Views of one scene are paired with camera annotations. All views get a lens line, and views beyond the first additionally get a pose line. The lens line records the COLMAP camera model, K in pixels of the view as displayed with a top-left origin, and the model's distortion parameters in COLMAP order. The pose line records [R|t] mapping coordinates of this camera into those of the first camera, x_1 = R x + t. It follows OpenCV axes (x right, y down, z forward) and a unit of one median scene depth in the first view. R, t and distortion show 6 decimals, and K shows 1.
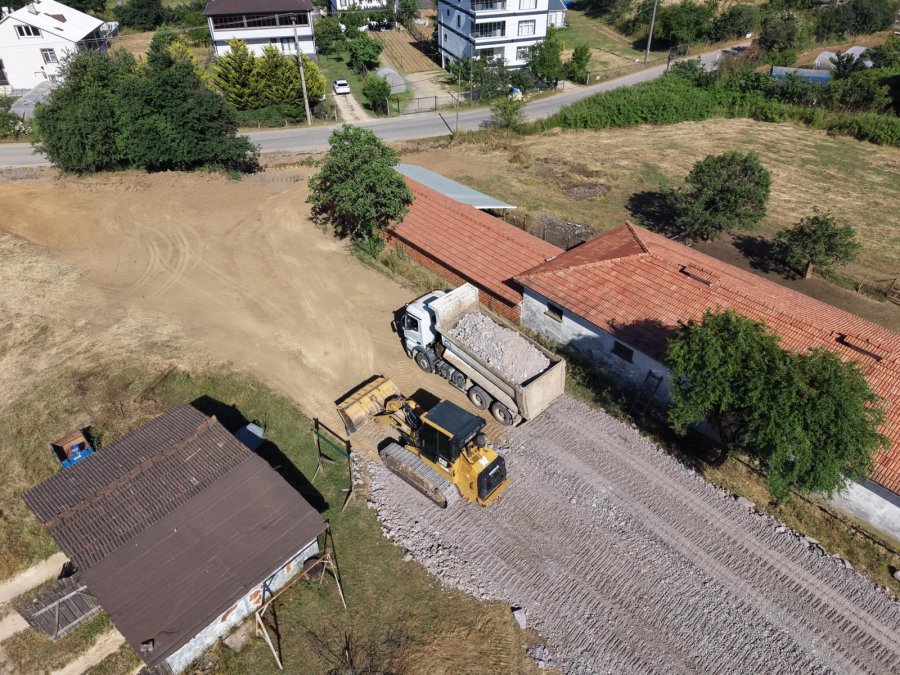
lens RADIAL K [[602.0, 0, 450.0], [0, 602.0, 337.5], [0, 0, 1]] dist [0.039411, -0.035434]
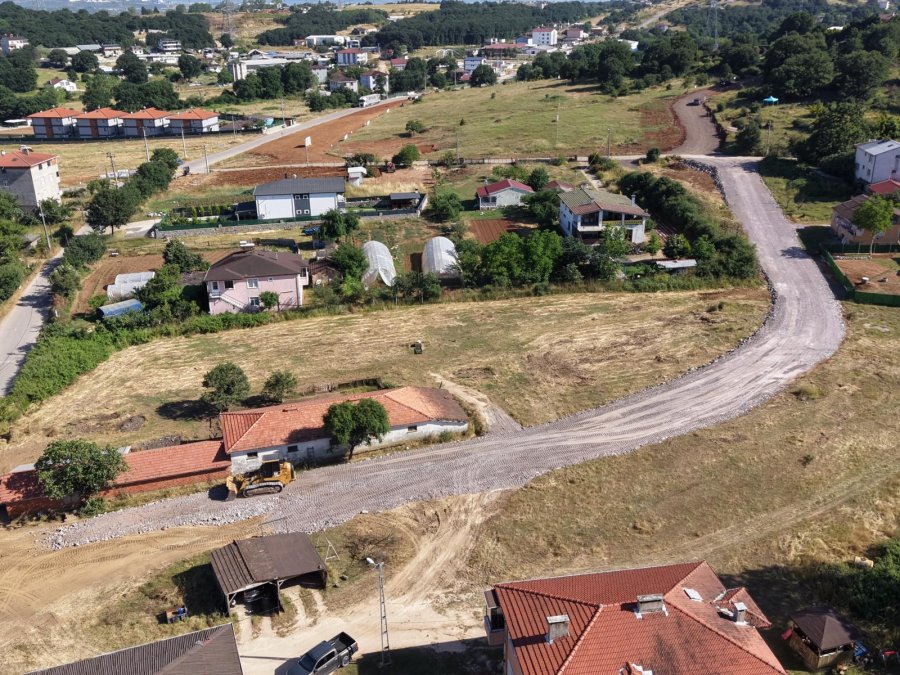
lens RADIAL K [[866.6, 0, 450.0], [0, 866.6, 337.5], [0, 0, 1]] dist [0.085200, -0.005148]
pose [[0.378793, -0.340592, 0.860531, -1.123523], [0.568813, 0.819147, 0.073829, -0.115268], [-0.730046, 0.461515, 0.504020, -0.676350]]
